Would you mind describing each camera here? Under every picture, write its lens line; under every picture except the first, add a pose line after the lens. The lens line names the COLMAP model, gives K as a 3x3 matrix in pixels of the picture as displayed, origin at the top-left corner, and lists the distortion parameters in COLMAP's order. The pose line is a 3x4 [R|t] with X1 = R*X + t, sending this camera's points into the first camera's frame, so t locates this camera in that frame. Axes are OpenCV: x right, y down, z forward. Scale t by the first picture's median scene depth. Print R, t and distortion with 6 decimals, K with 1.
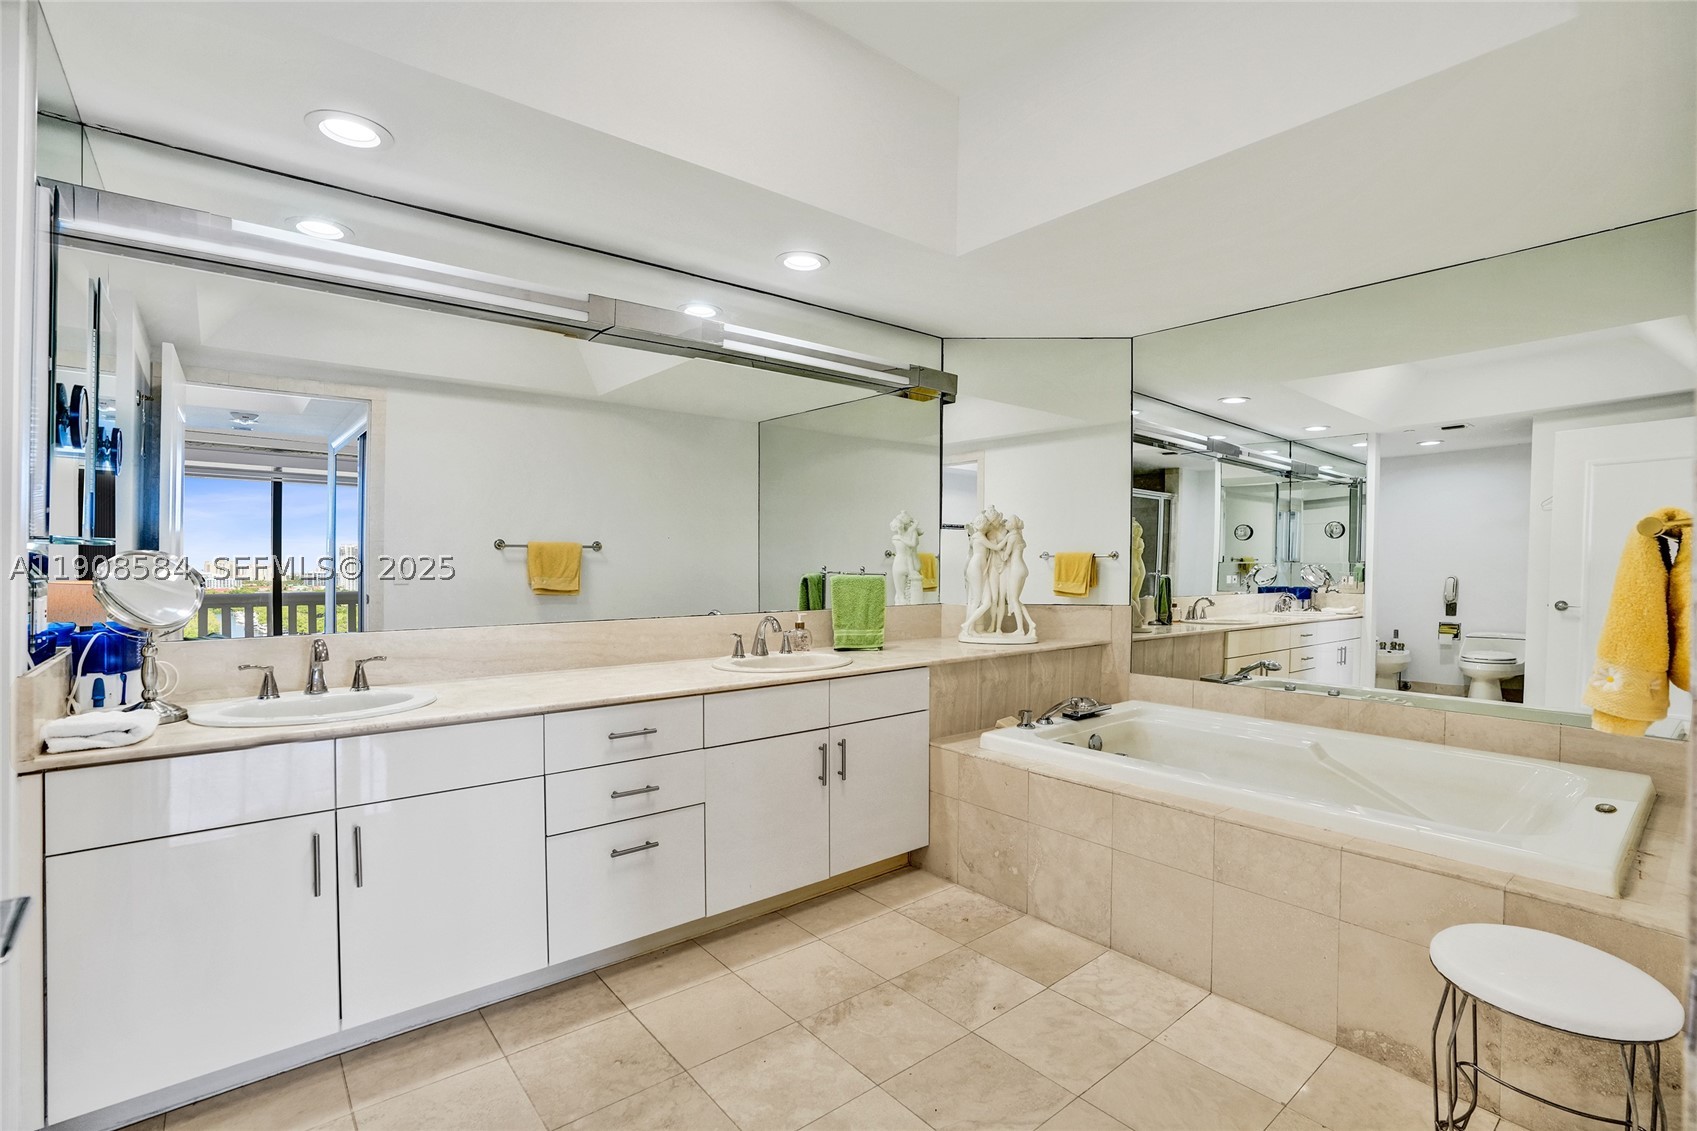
lens RADIAL K [[786.0, 0, 863.4], [0, 786.0, 554.9], [0, 0, 1]] dist [-0.069777, 0.027938]
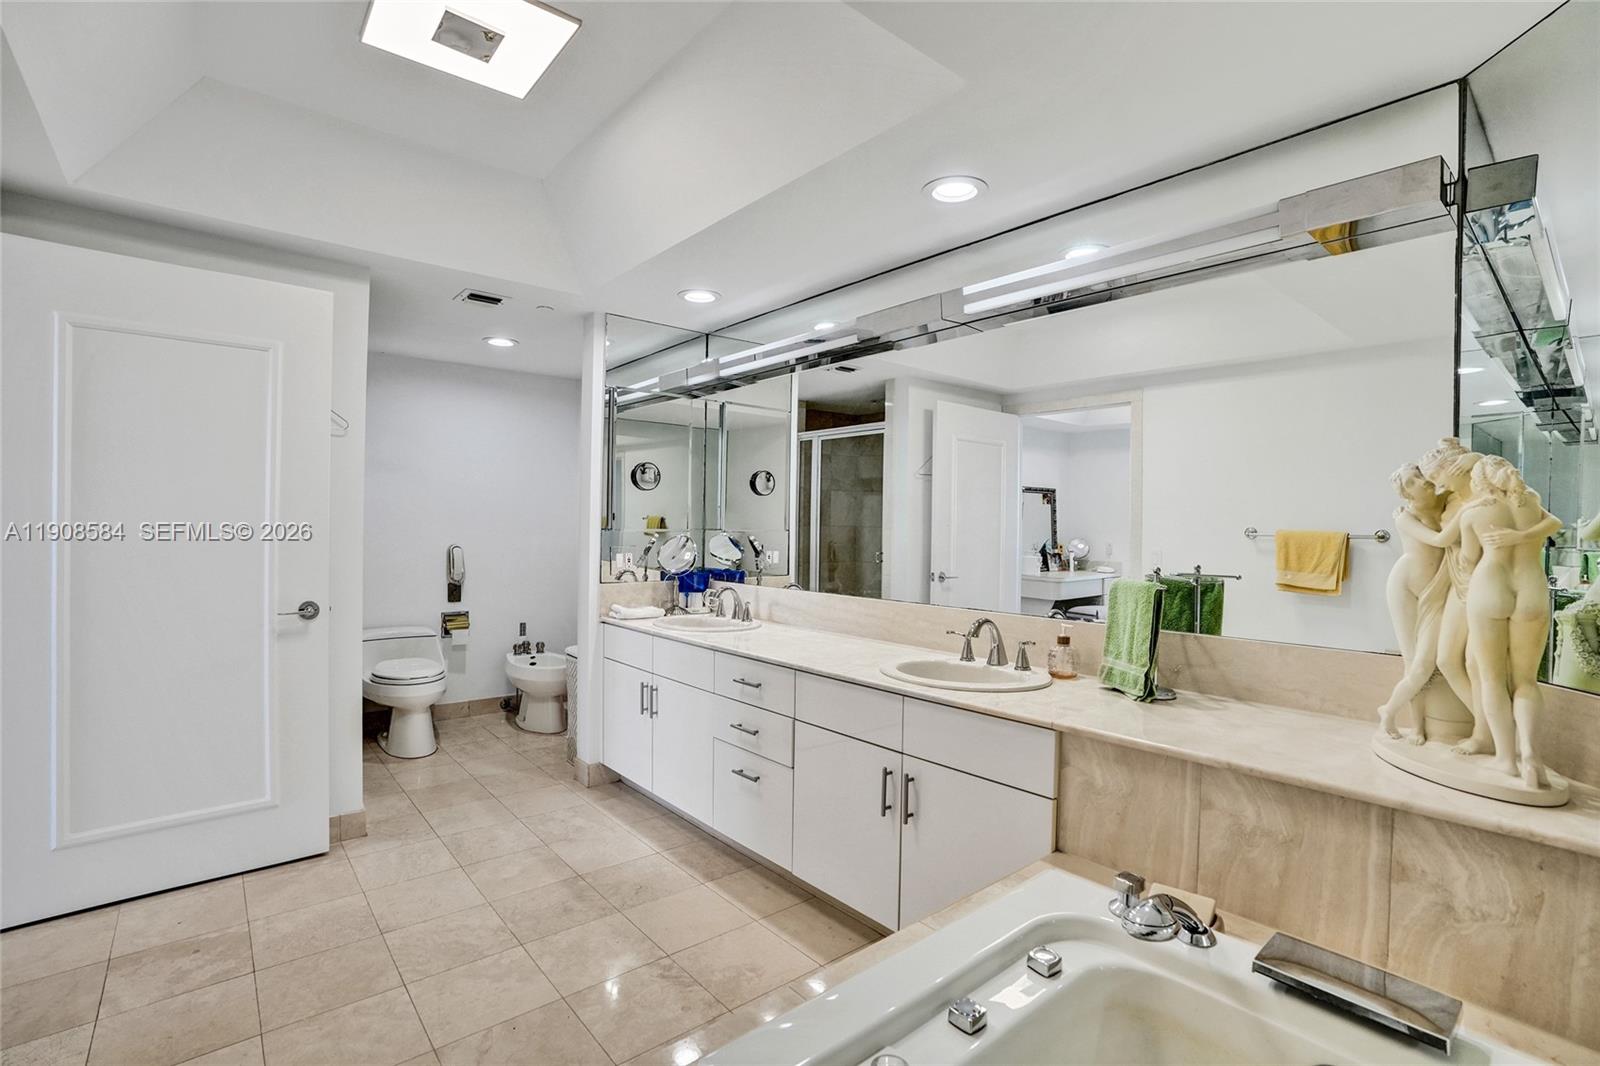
lens RADIAL K [[741.0, 0, 810.6], [0, 741.0, 528.4], [0, 0, 1]] dist [-0.069777, 0.027938]
pose [[0.009011, -0.003850, -0.999952, 0.824307], [-0.016786, 0.999851, -0.004001, -0.014149], [0.999818, 0.016821, 0.008945, 1.002524]]
